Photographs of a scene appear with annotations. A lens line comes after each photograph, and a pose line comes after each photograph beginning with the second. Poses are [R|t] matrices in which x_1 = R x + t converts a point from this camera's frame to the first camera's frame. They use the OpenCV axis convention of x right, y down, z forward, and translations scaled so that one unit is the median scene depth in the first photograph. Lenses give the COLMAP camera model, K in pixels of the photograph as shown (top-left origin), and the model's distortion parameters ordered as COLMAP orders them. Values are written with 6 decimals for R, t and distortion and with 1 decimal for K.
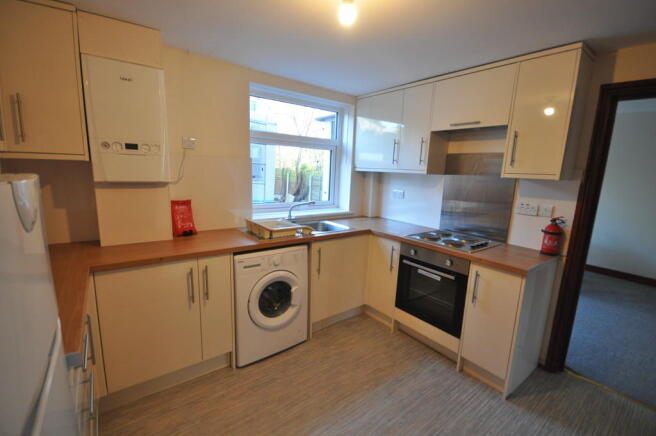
lens RADIAL K [[288.1, 0, 330.3], [0, 288.1, 218.3], [0, 0, 1]] dist [-0.018806, -0.001240]
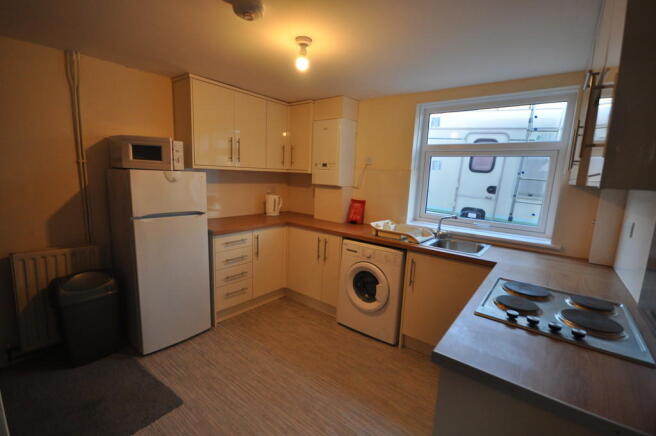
lens RADIAL K [[288.1, 0, 328.3], [0, 288.1, 218.8], [0, 0, 1]] dist [-0.018806, -0.001240]
pose [[0.230250, 0.120028, -0.965701, 0.907689], [-0.194500, 0.978017, 0.075185, -0.051065], [0.953496, 0.170518, 0.248533, 0.520993]]
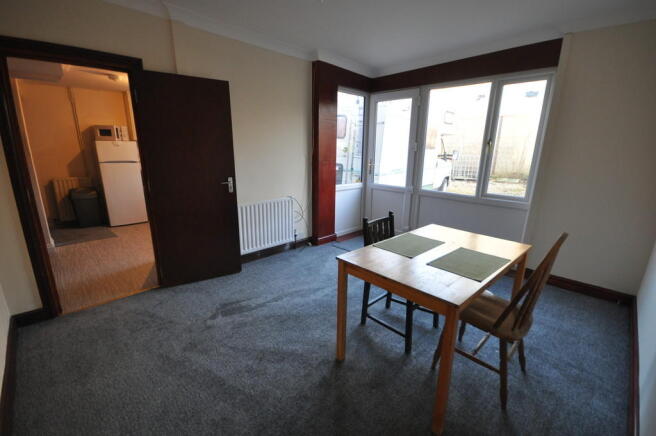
lens RADIAL K [[288.1, 0, 330.6], [0, 288.1, 216.1], [0, 0, 1]] dist [-0.018806, -0.001240]
pose [[0.106476, 0.211966, -0.971459, 1.543886], [-0.184696, 0.964226, 0.190144, -0.123020], [0.977011, 0.159179, 0.141816, 1.054745]]
